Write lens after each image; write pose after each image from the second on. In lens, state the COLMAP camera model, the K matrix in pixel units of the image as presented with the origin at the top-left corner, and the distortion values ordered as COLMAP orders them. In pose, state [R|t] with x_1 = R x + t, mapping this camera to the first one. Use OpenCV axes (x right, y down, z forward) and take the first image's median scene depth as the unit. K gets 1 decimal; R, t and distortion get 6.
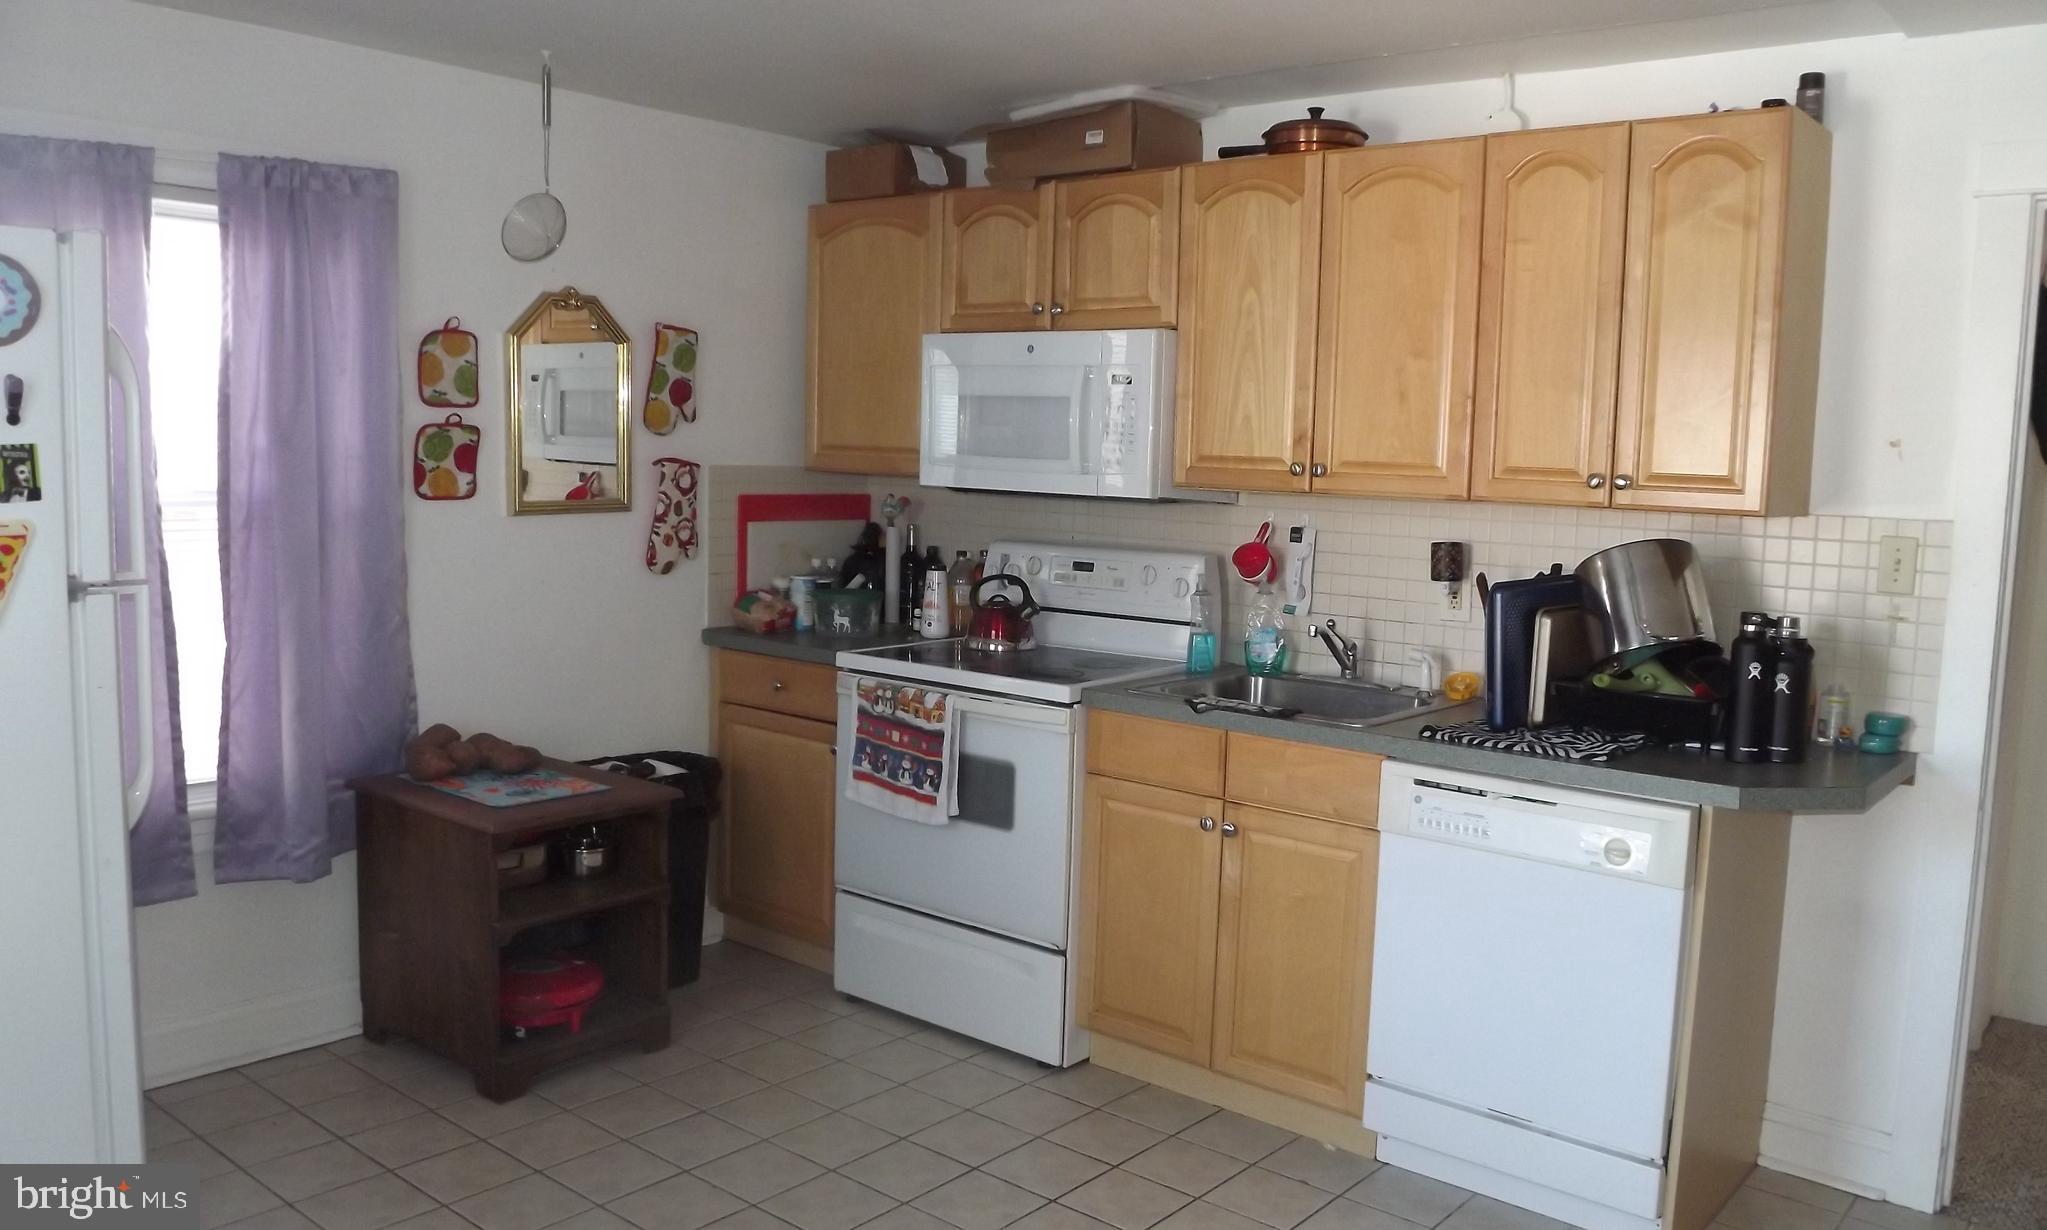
lens RADIAL K [[1573.7, 0, 1022.2], [0, 1573.7, 611.3], [0, 0, 1]] dist [-0.054522, -0.005241]
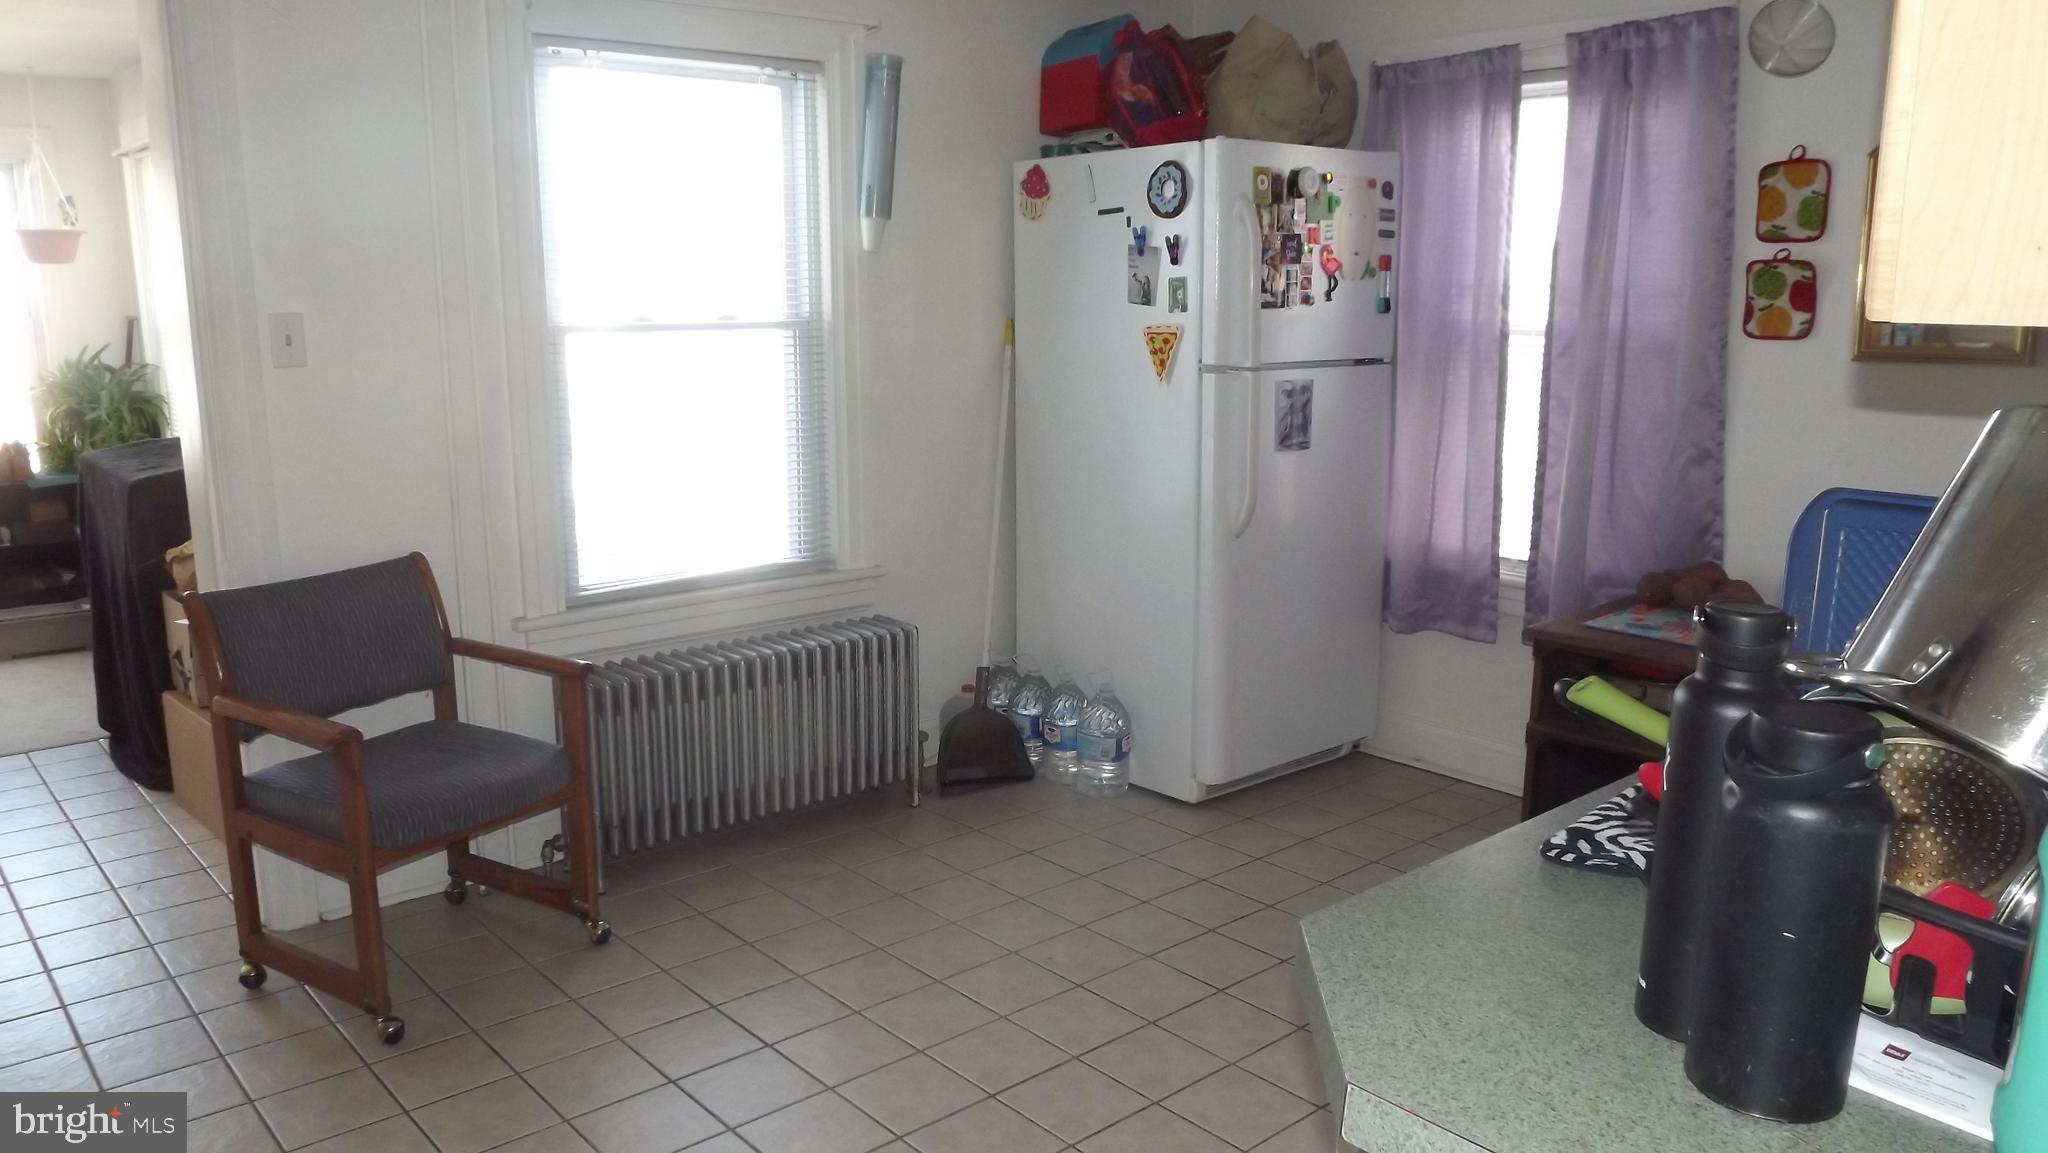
lens RADIAL K [[1483.9, 0, 1018.0], [0, 1483.9, 583.3], [0, 0, 1]] dist [-0.037617, -0.001585]
pose [[-0.155377, 0.162374, -0.974419, 0.623486], [-0.114202, 0.976833, 0.180986, -0.035374], [0.981232, 0.139401, -0.133234, 0.691759]]
